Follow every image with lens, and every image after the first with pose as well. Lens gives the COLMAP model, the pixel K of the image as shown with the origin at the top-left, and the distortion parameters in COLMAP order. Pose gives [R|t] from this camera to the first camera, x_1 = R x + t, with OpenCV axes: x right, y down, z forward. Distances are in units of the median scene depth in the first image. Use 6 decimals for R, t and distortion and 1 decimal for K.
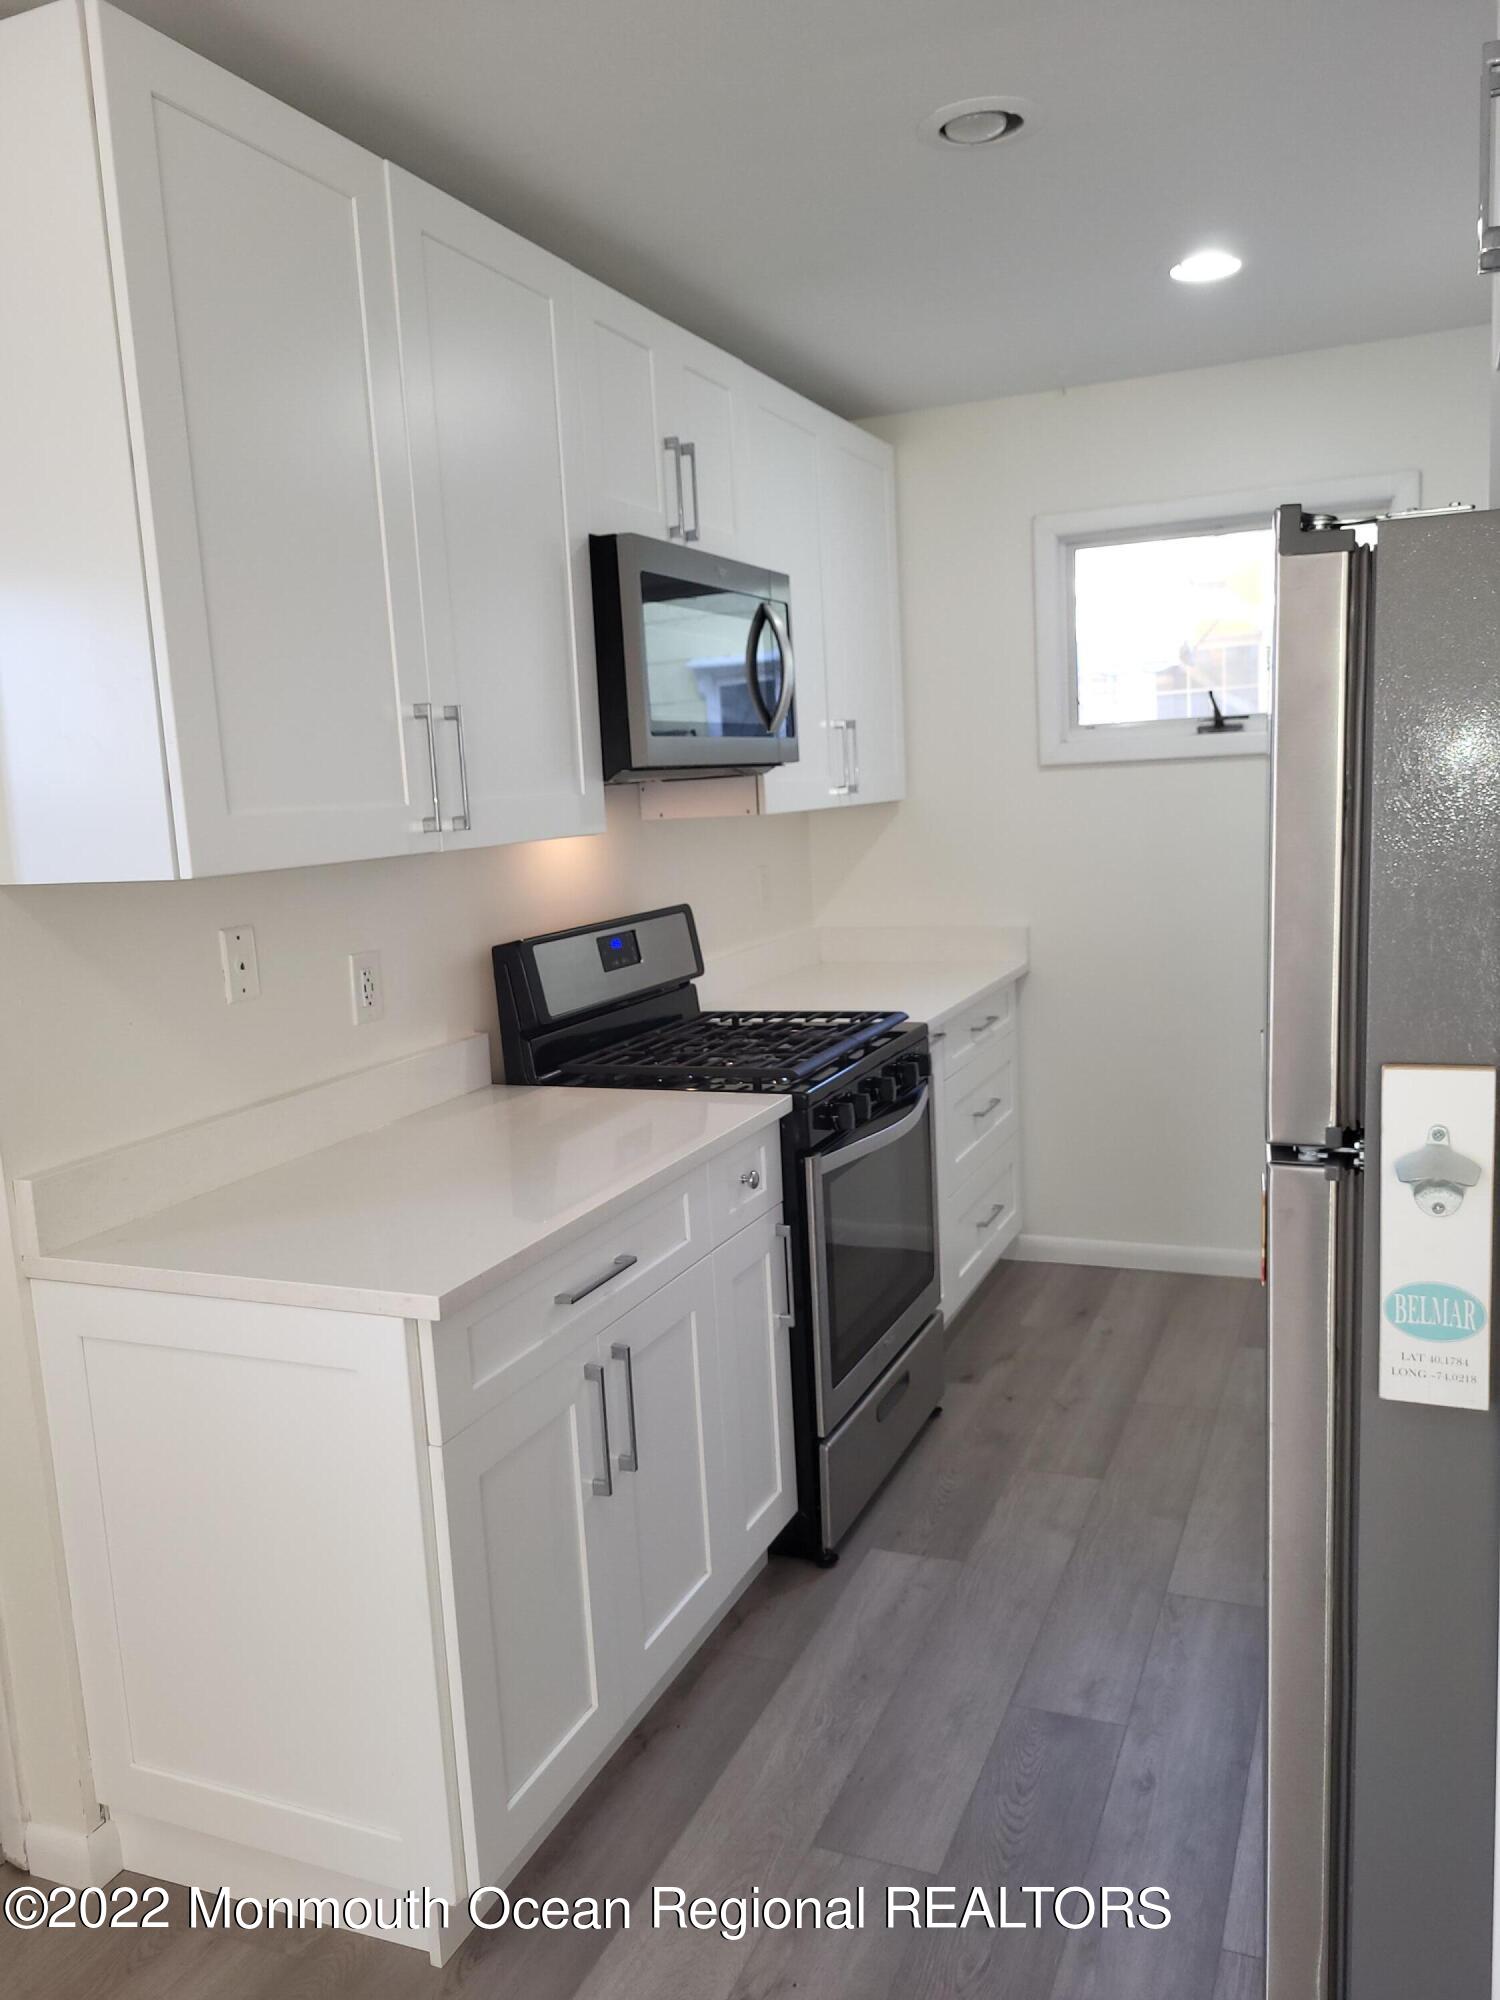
lens RADIAL K [[1505.5, 0, 752.7], [0, 1505.5, 1007.9], [0, 0, 1]] dist [-0.000961, -0.025676]
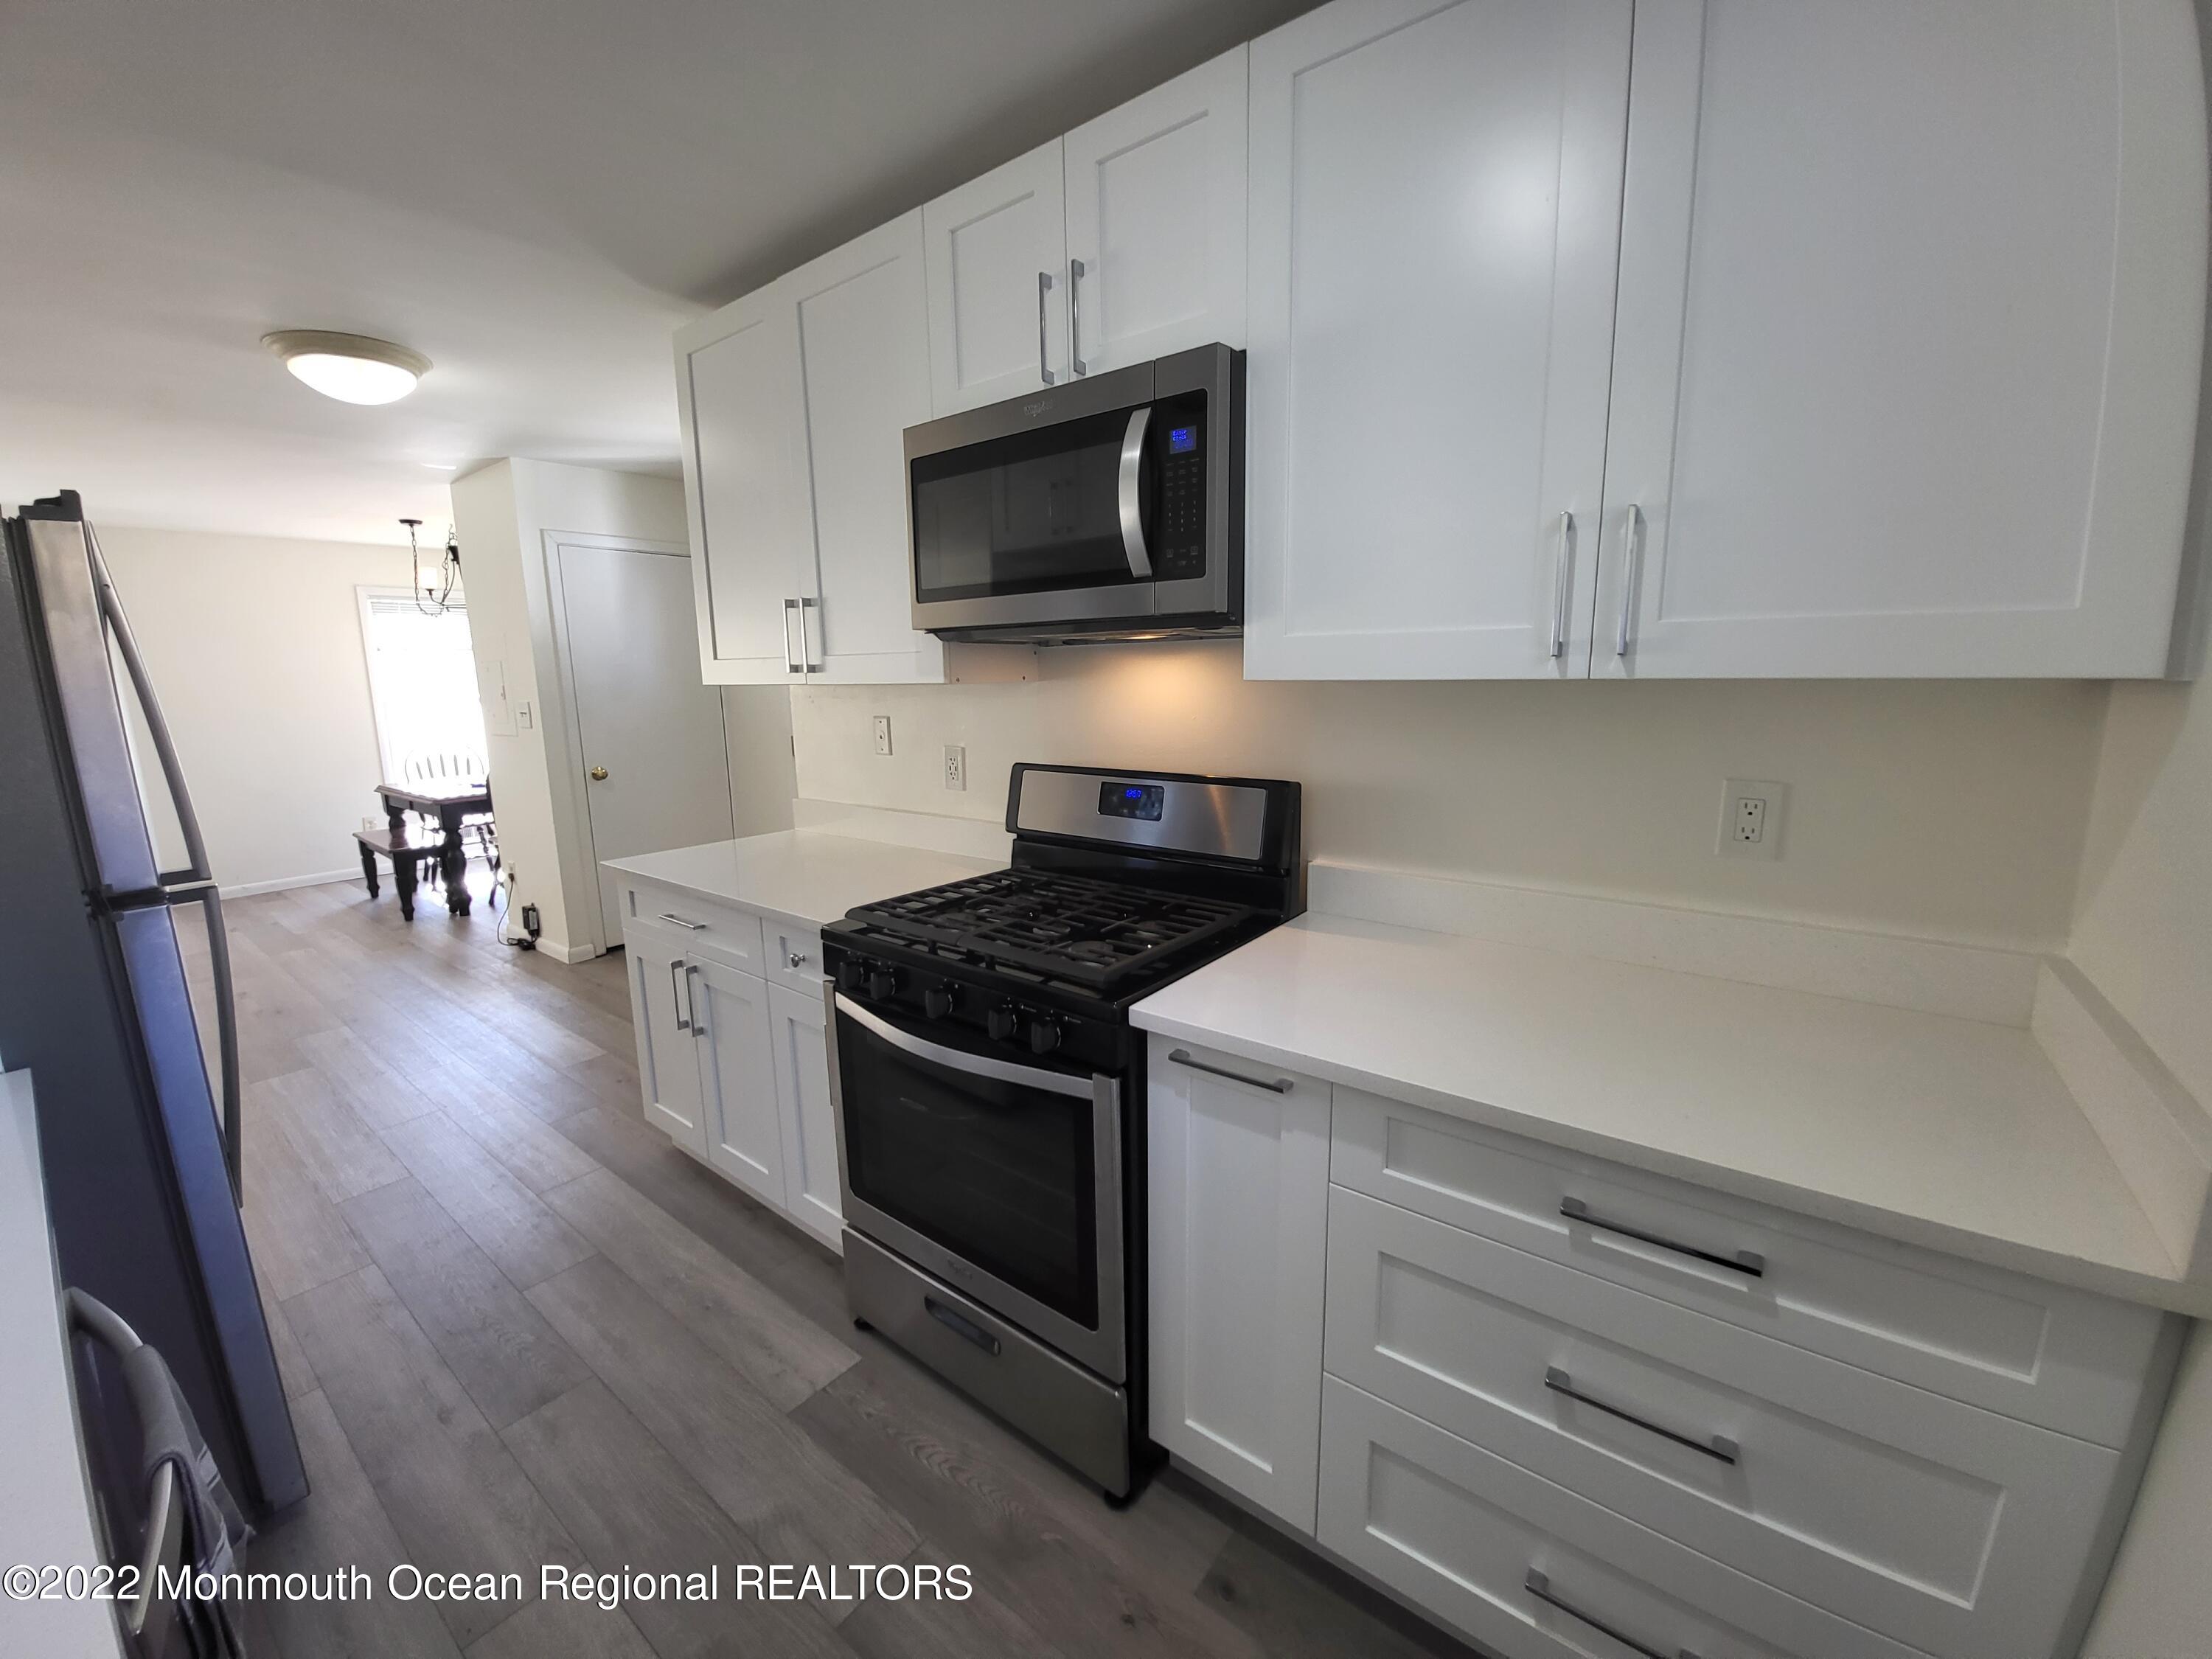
lens RADIAL K [[881.3, 0, 1111.9], [0, 881.3, 826.5], [0, 0, 1]] dist [-0.023143, -0.001291]
pose [[-0.239229, 0.230011, -0.943326, 0.608679], [-0.126806, 0.955815, 0.265214, -0.223661], [0.962647, 0.183067, -0.199492, 1.376579]]
